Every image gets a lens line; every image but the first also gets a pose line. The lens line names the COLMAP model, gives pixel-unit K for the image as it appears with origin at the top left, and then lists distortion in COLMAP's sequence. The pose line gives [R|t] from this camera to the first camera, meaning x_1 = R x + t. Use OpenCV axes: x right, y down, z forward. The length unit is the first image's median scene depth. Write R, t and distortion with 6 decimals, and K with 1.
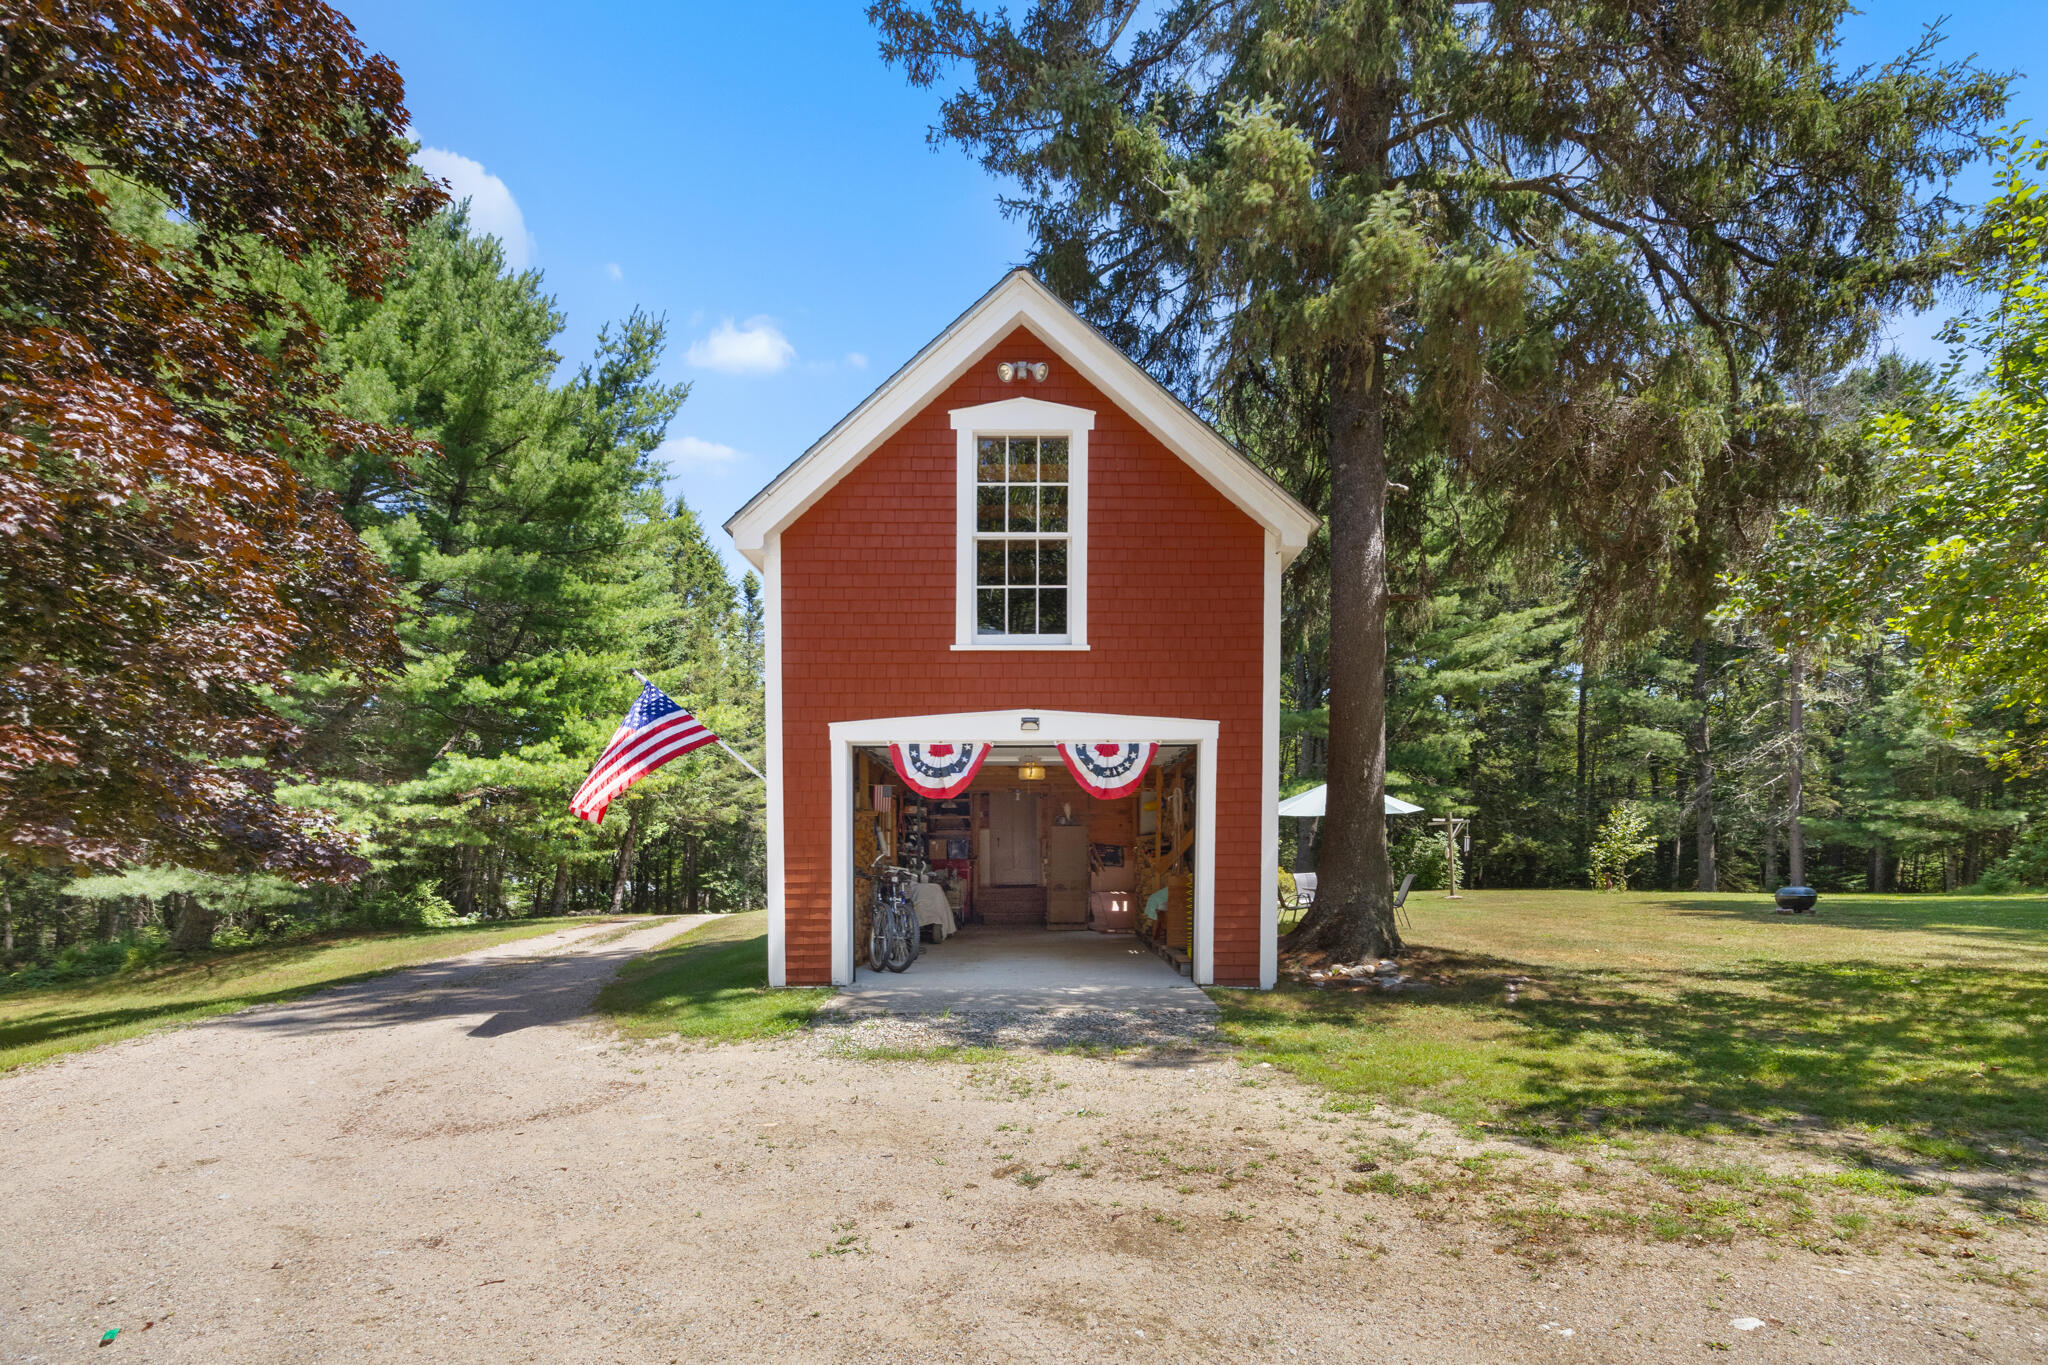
lens RADIAL K [[825.5, 0, 1058.9], [0, 825.5, 854.1], [0, 0, 1]] dist [-0.003355, -0.000088]
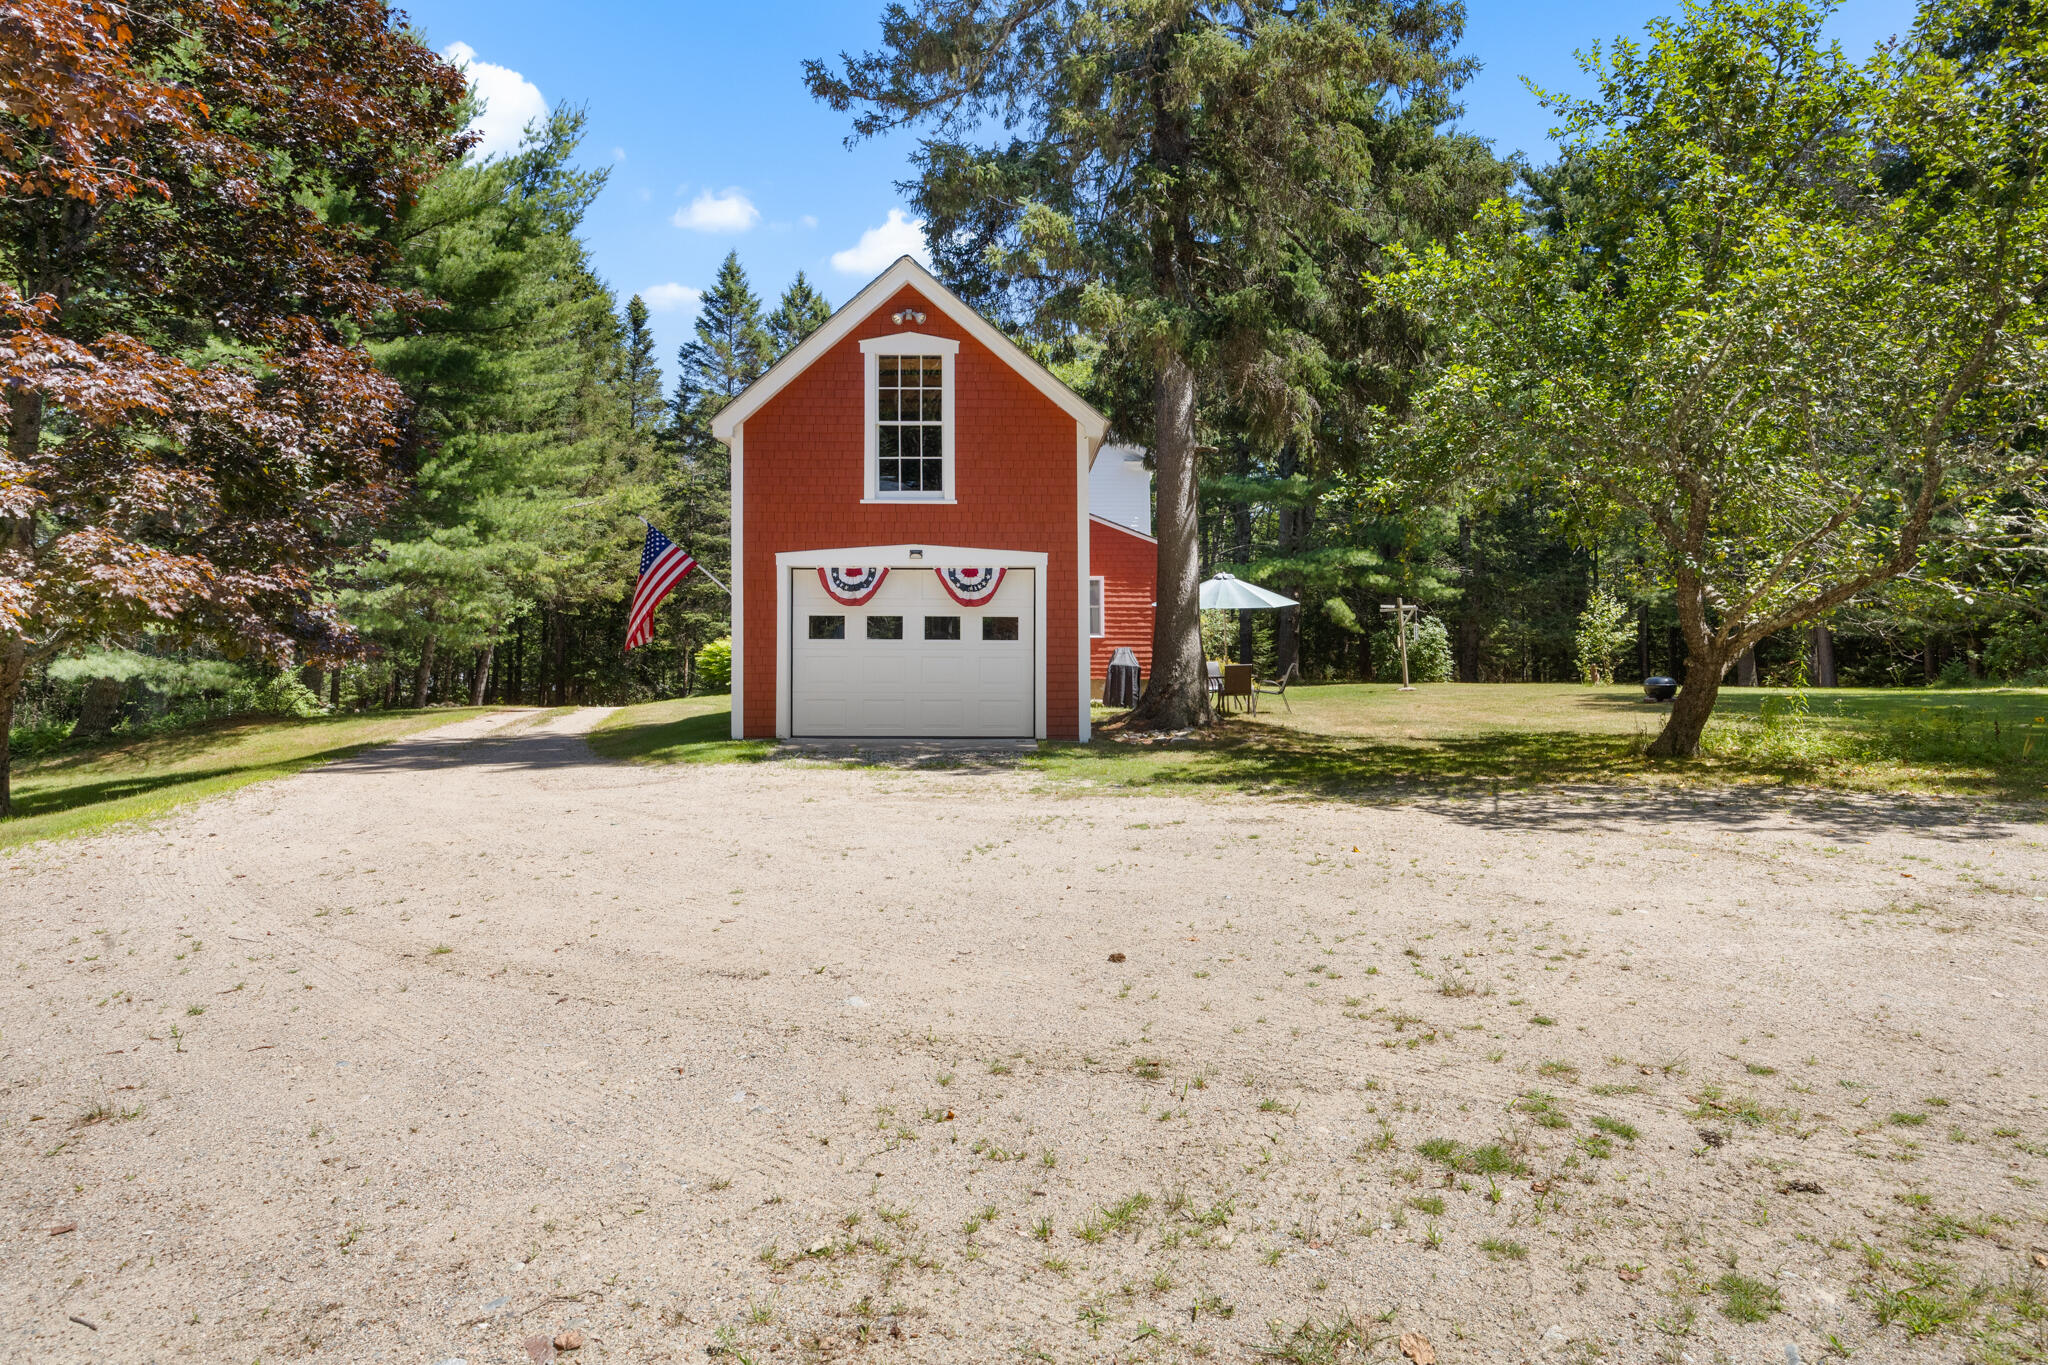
lens RADIAL K [[1243.9, 0, 1017.5], [0, 1243.9, 672.7], [0, 0, 1]] dist [-0.024624, -0.000071]
pose [[0.999690, 0.004950, -0.024419, 0.188976], [-0.004194, 0.999513, 0.030919, -0.020459], [0.024560, -0.030807, 0.999224, -1.118063]]
